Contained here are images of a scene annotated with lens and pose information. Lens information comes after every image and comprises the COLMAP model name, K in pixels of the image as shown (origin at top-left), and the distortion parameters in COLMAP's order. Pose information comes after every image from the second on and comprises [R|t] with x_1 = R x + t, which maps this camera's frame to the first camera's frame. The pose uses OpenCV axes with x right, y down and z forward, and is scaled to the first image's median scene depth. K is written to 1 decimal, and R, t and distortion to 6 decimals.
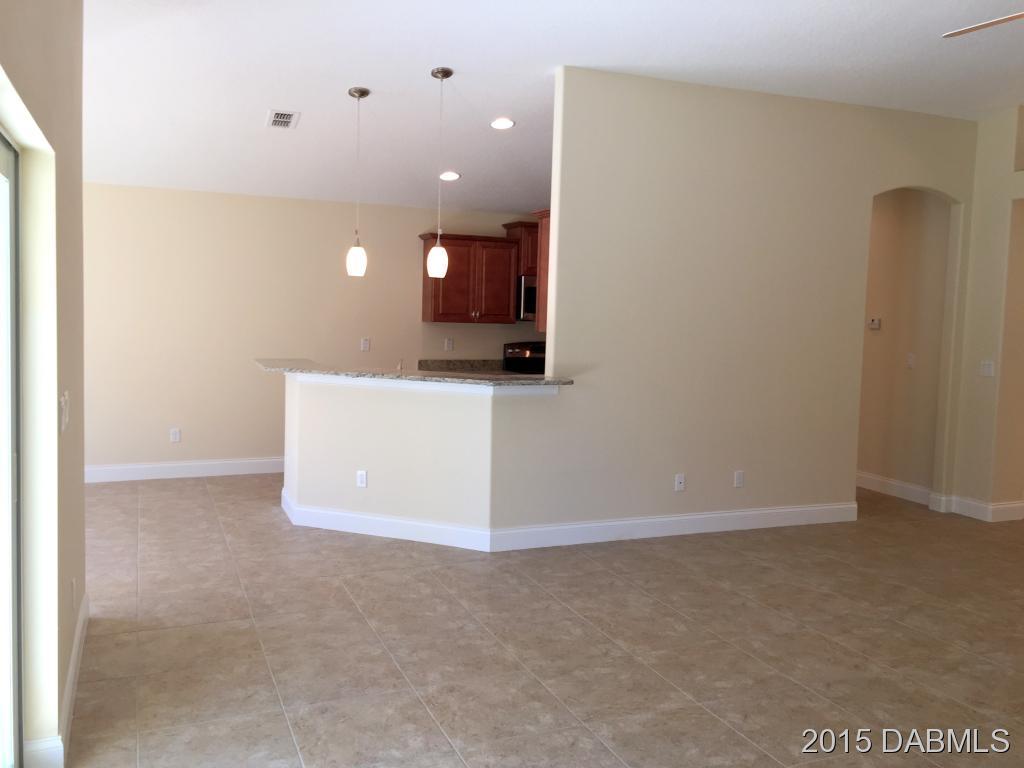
lens RADIAL K [[865.6, 0, 511.5], [0, 865.6, 377.1], [0, 0, 1]] dist [0.076957, -0.099370]
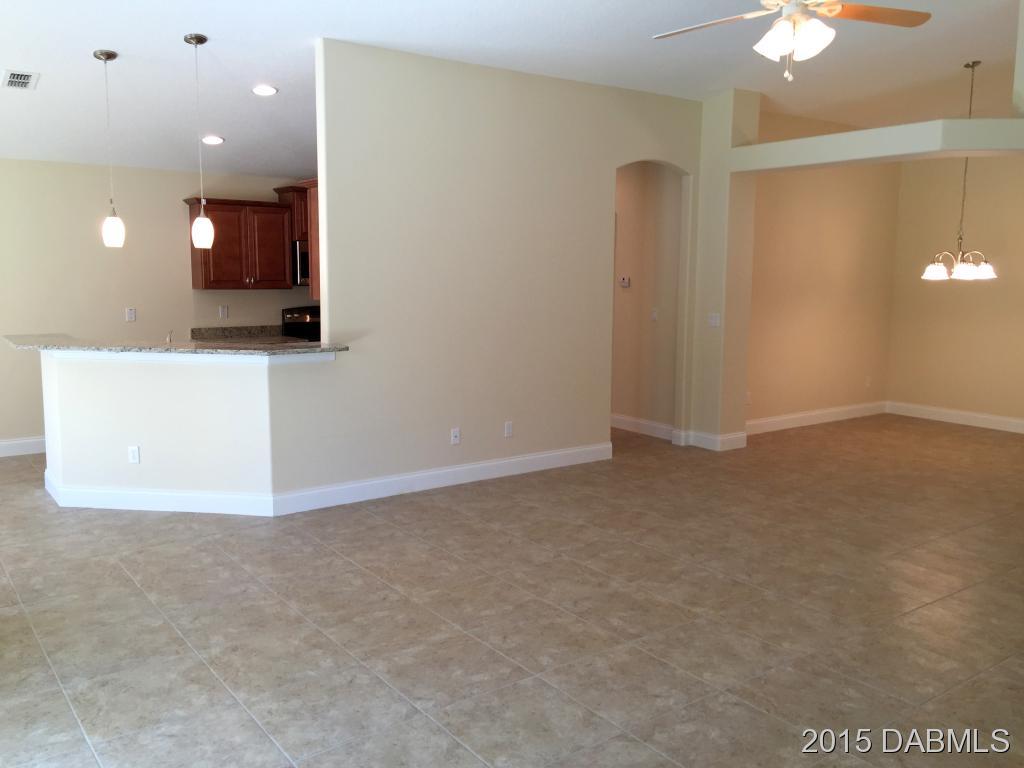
lens RADIAL K [[865.6, 0, 519.2], [0, 865.6, 376.5], [0, 0, 1]] dist [0.076957, -0.099370]
pose [[0.969777, -0.049193, 0.238981, 0.018254], [0.036243, 0.997642, 0.058286, -0.013260], [-0.241285, -0.047863, 0.969273, -0.061967]]
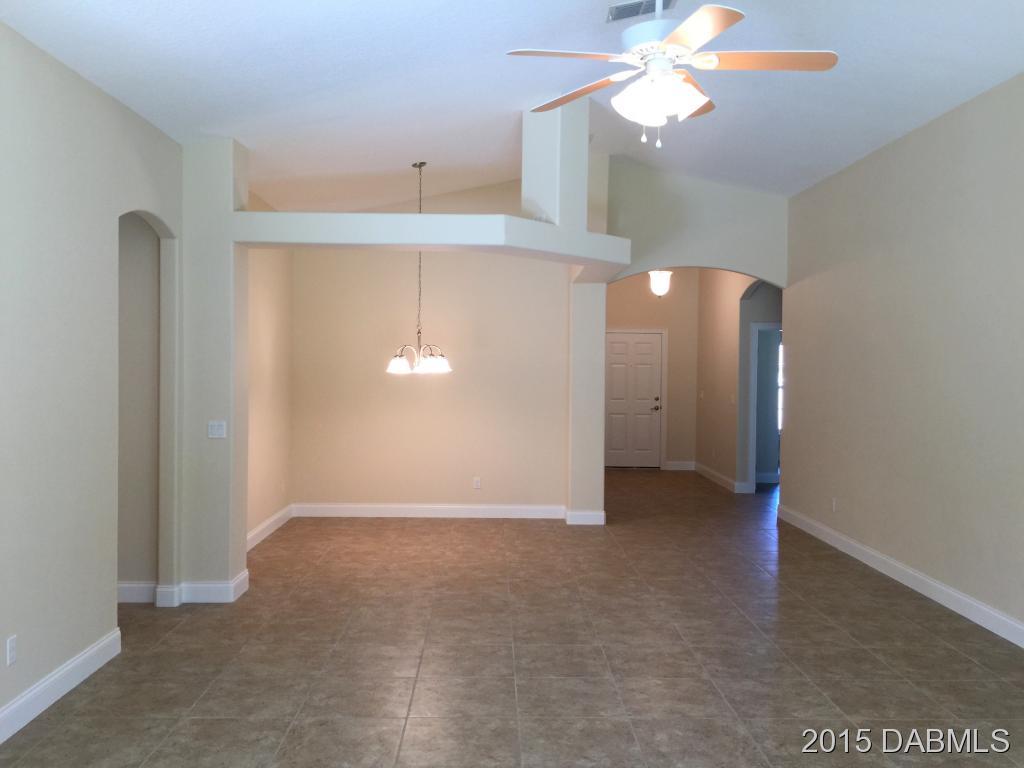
lens RADIAL K [[865.6, 0, 512.9], [0, 865.6, 383.8], [0, 0, 1]] dist [0.076957, -0.099370]
pose [[0.375004, -0.046747, 0.925844, -0.182426], [0.076086, 0.996910, 0.019517, -0.059352], [-0.923895, 0.063125, 0.377403, 0.461977]]
